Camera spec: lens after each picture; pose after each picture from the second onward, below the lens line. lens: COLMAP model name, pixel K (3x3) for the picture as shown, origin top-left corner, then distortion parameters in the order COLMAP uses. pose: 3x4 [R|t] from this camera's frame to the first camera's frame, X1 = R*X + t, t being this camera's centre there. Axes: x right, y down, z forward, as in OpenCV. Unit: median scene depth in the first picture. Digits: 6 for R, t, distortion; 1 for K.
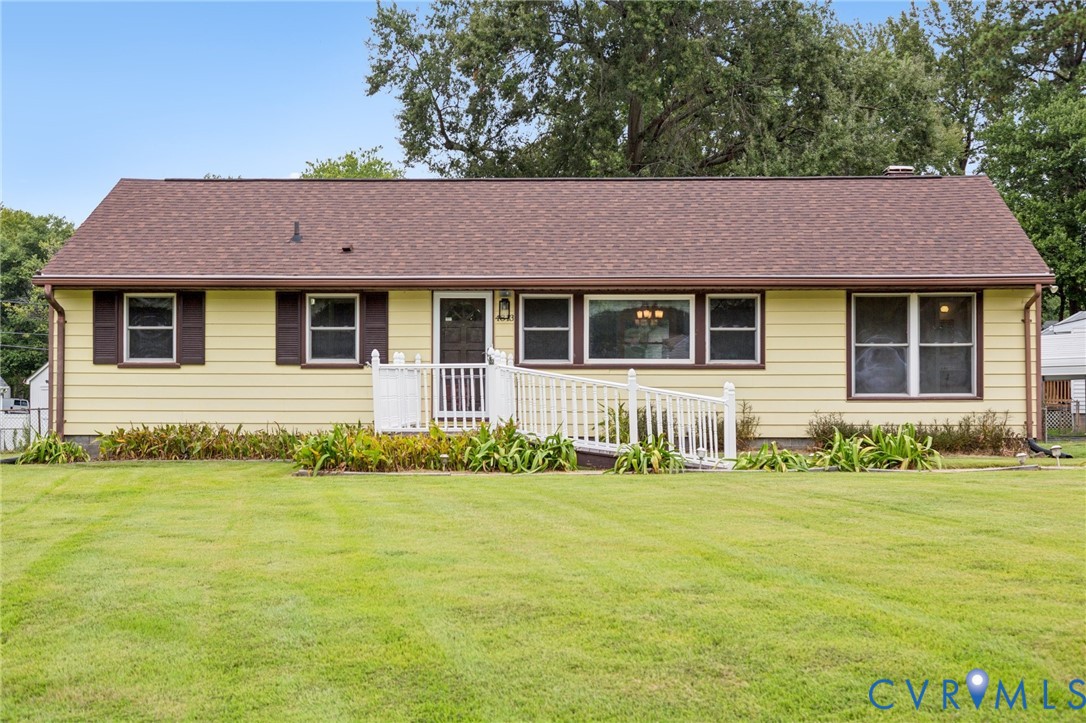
lens RADIAL K [[1335.9, 0, 542.7], [0, 1335.9, 377.9], [0, 0, 1]] dist [0.074692, 0.006805]
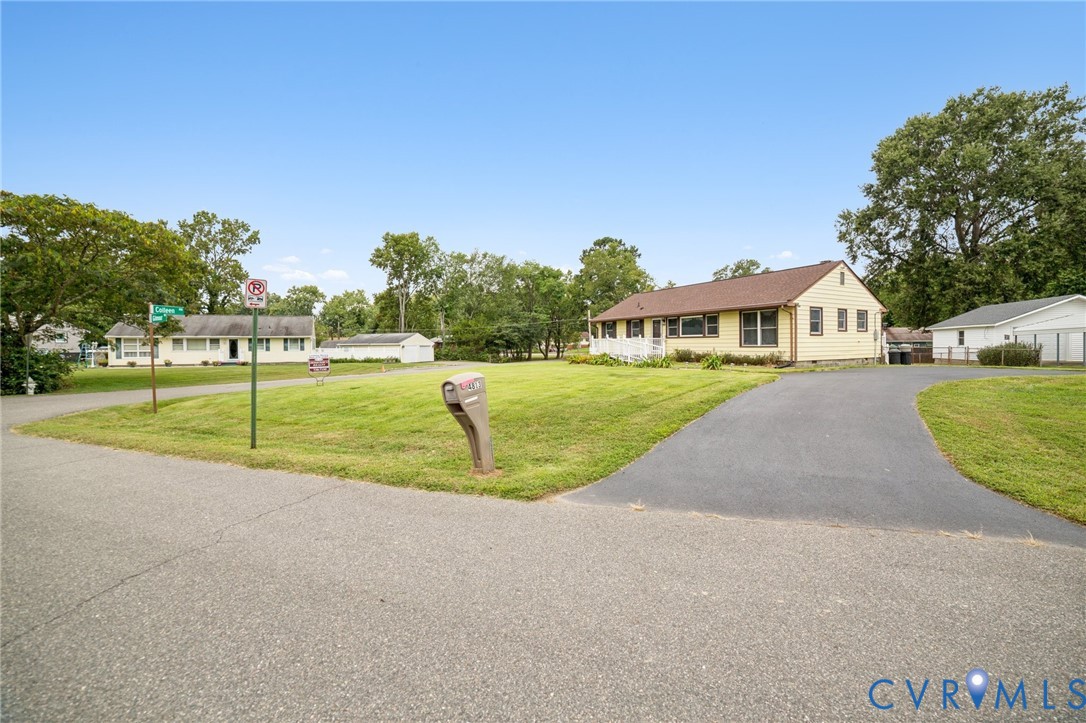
lens RADIAL K [[444.5, 0, 546.6], [0, 444.5, 348.3], [0, 0, 1]] dist [-0.106159, 0.035593]
pose [[0.478921, 0.002427, -0.877855, 0.882385], [0.008573, 0.999936, 0.007442, 0.007860], [0.877816, -0.011090, 0.478869, 0.136580]]
